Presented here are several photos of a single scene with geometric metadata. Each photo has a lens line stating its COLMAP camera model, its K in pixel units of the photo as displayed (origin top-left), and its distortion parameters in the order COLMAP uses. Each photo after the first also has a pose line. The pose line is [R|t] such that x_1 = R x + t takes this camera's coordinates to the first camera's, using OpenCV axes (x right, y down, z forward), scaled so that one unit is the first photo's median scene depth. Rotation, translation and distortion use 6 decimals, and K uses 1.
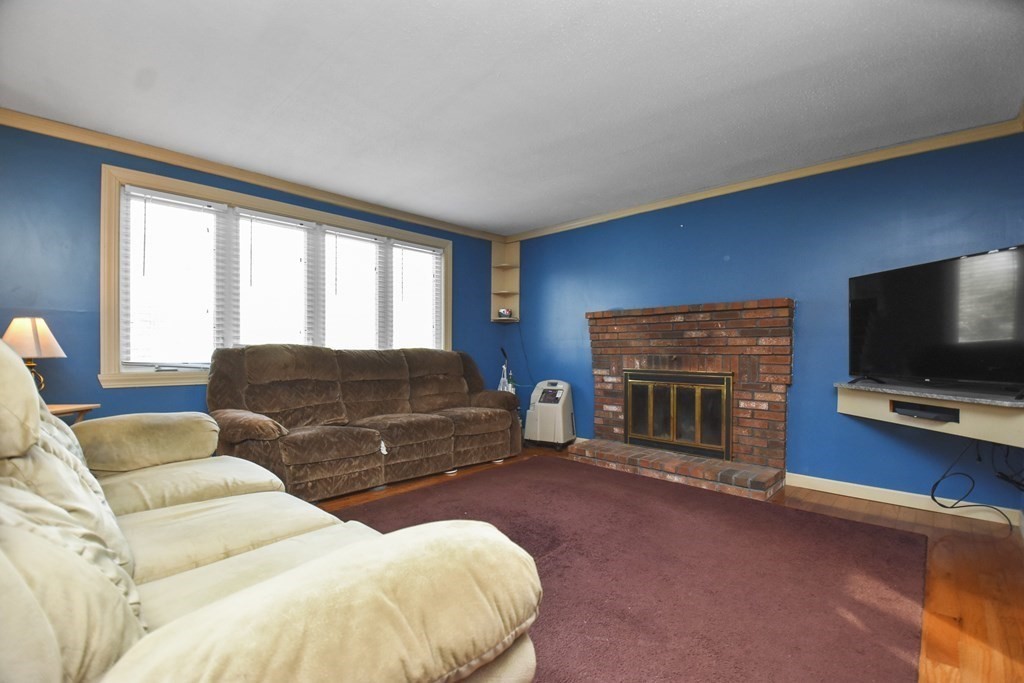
lens RADIAL K [[453.4, 0, 512.0], [0, 453.4, 341.5], [0, 0, 1]] dist [-0.020345, -0.000031]
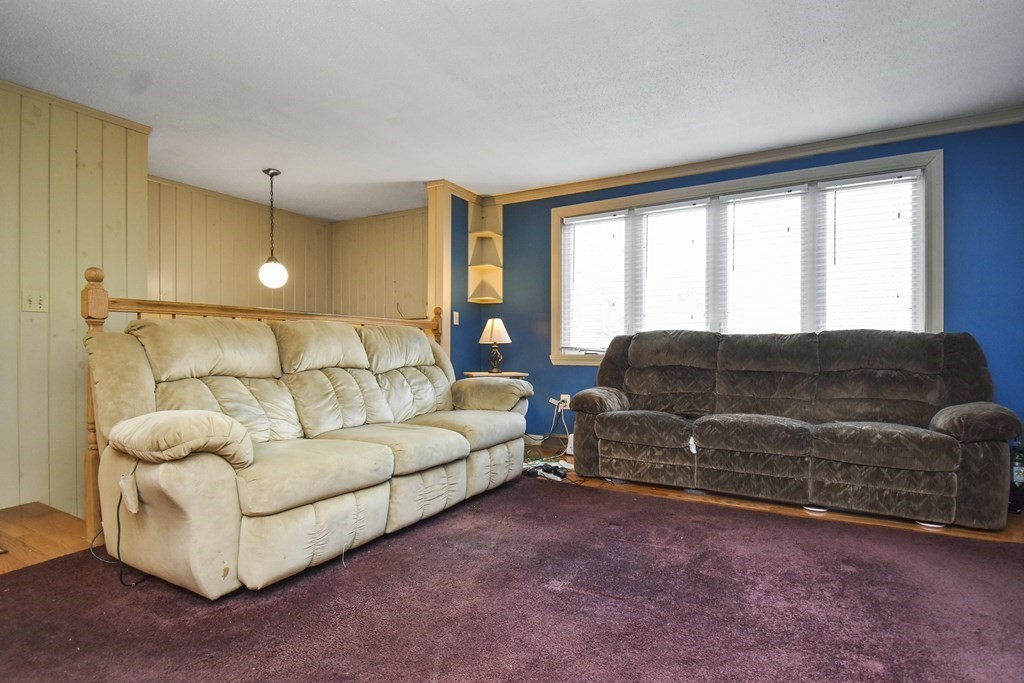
lens RADIAL K [[505.4, 0, 512.0], [0, 505.4, 341.5], [0, 0, 1]] dist [-0.001827, -0.000603]
pose [[0.227394, -0.013646, -0.973707, 0.538643], [0.020222, 0.999752, -0.009288, 0.036299], [0.973593, -0.017578, 0.227614, 0.418450]]
